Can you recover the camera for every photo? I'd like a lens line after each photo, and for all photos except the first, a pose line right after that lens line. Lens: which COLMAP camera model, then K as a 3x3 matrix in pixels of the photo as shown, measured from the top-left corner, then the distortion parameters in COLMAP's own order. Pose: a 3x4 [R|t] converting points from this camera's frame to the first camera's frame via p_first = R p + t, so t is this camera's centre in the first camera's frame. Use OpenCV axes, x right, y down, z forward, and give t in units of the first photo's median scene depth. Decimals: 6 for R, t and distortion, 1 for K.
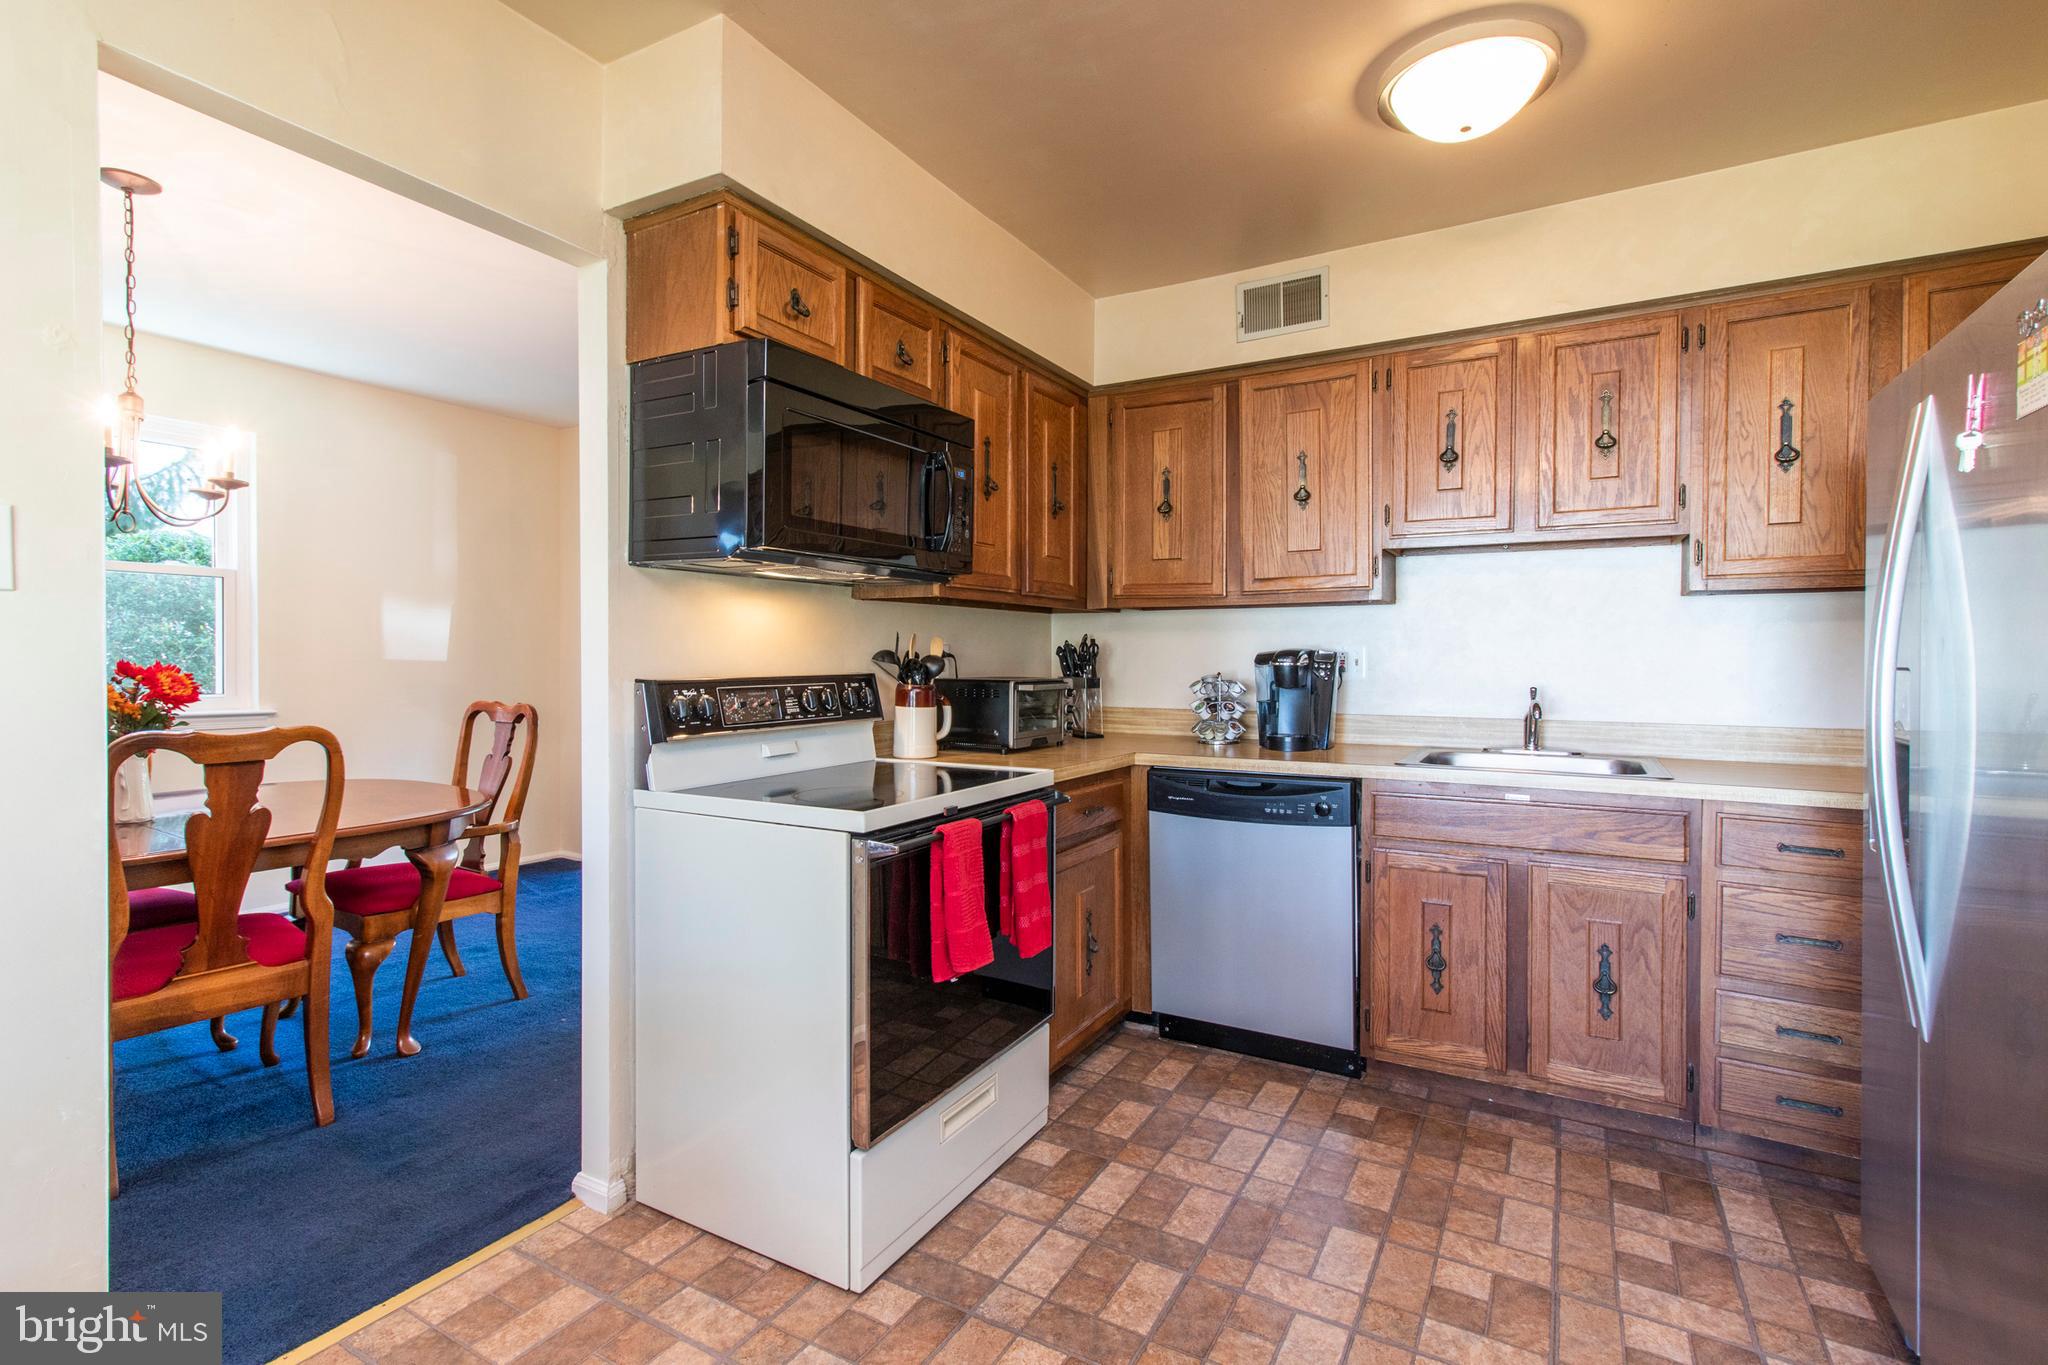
lens RADIAL K [[943.1, 0, 1014.4], [0, 943.1, 684.0], [0, 0, 1]] dist [0.004722, 0.000252]
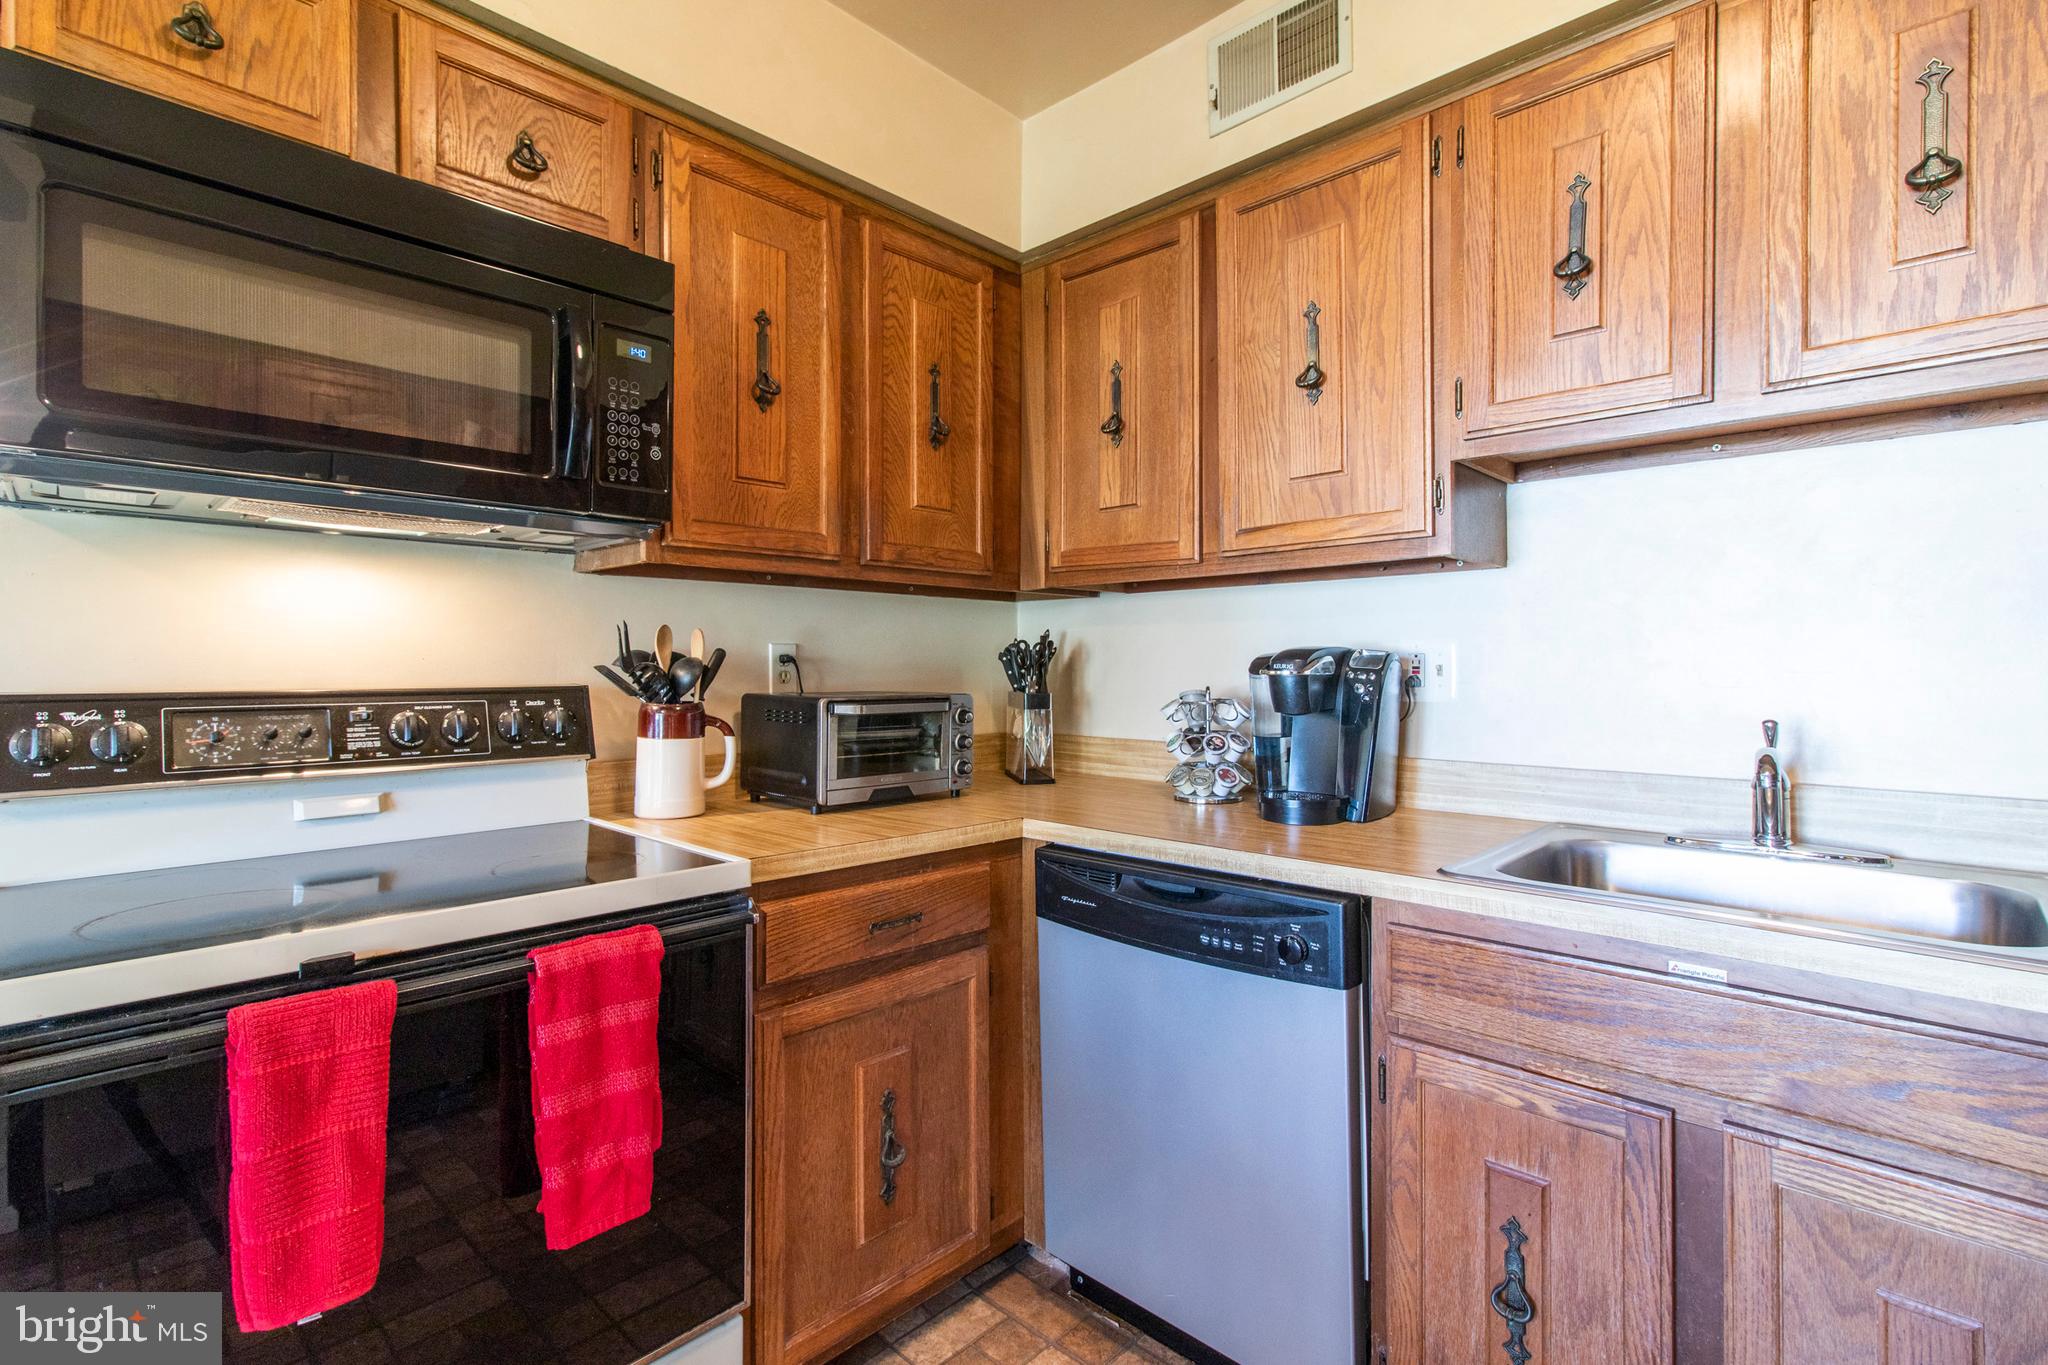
lens RADIAL K [[943.1, 0, 1031.9], [0, 943.1, 678.7], [0, 0, 1]] dist [0.004722, 0.000252]
pose [[0.972286, 0.003150, -0.233774, 0.284731], [-0.007513, 0.999814, -0.017773, -0.006529], [0.233675, 0.019037, 0.972128, 0.421684]]
